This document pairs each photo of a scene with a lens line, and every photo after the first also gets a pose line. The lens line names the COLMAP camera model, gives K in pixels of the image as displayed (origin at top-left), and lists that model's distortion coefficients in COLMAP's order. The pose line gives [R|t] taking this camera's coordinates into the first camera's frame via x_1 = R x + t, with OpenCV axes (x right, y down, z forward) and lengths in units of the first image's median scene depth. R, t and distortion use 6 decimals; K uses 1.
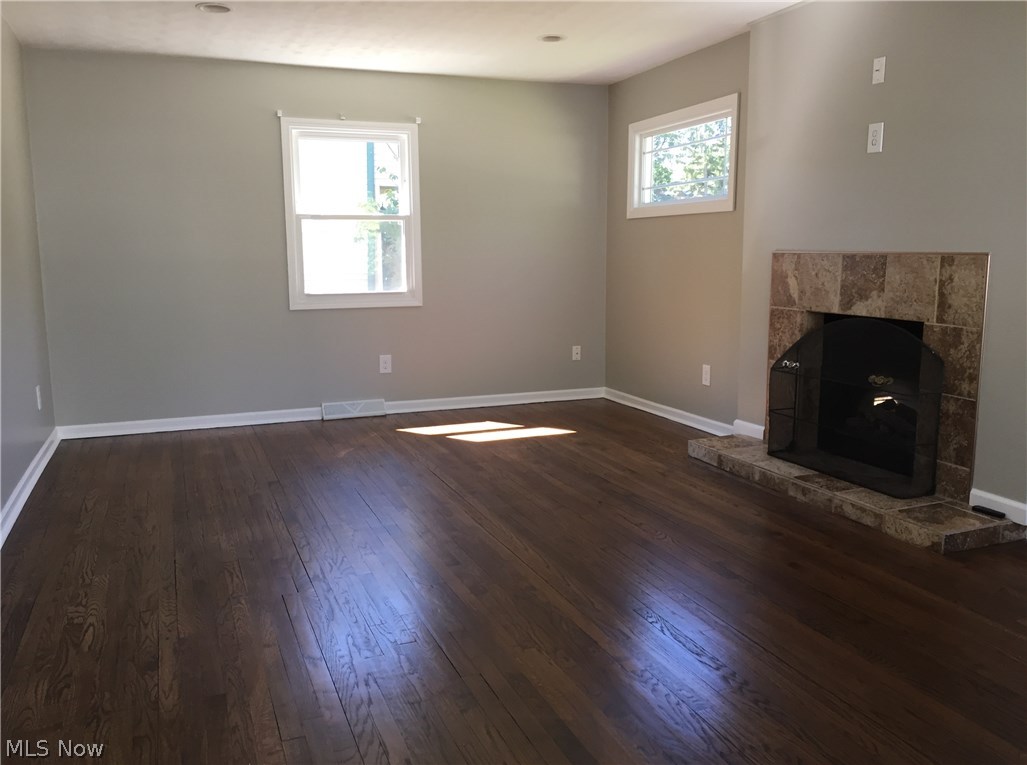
lens RADIAL K [[879.1, 0, 518.6], [0, 879.1, 378.2], [0, 0, 1]] dist [0.090048, -0.109581]
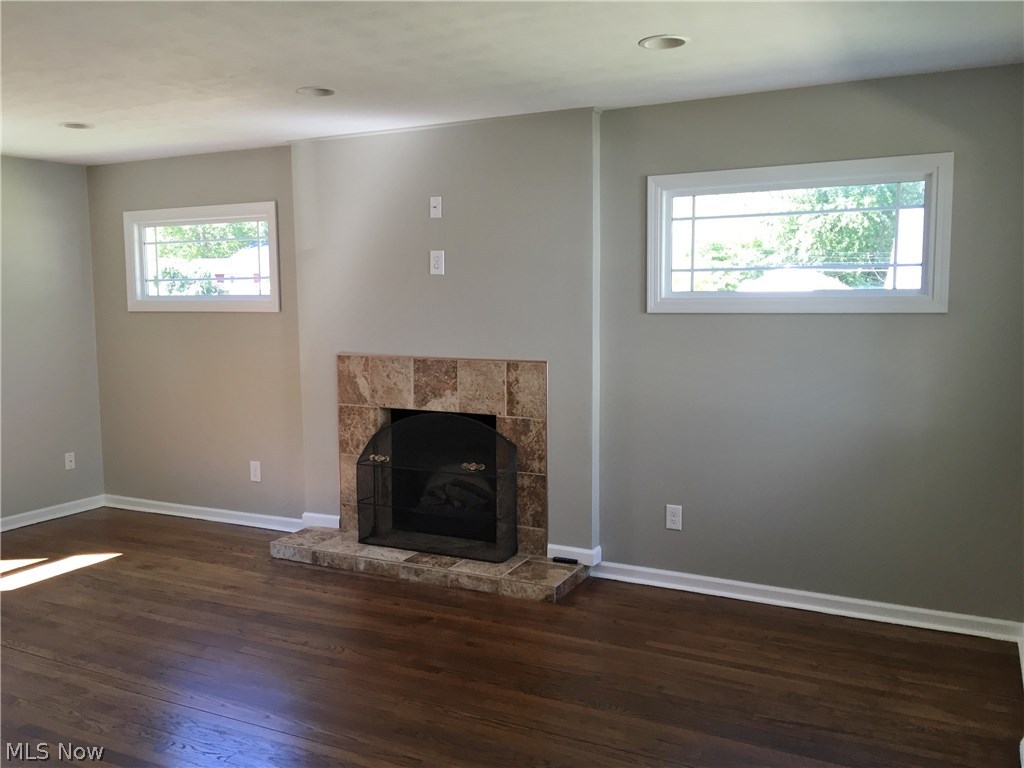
lens RADIAL K [[868.4, 0, 512.0], [0, 868.4, 384.0], [0, 0, 1]] dist [0.079237, -0.099876]
pose [[0.749634, -0.068238, 0.658325, -0.300392], [0.100783, 0.994840, -0.011642, -0.085202], [-0.654134, 0.075076, 0.752644, 0.075358]]
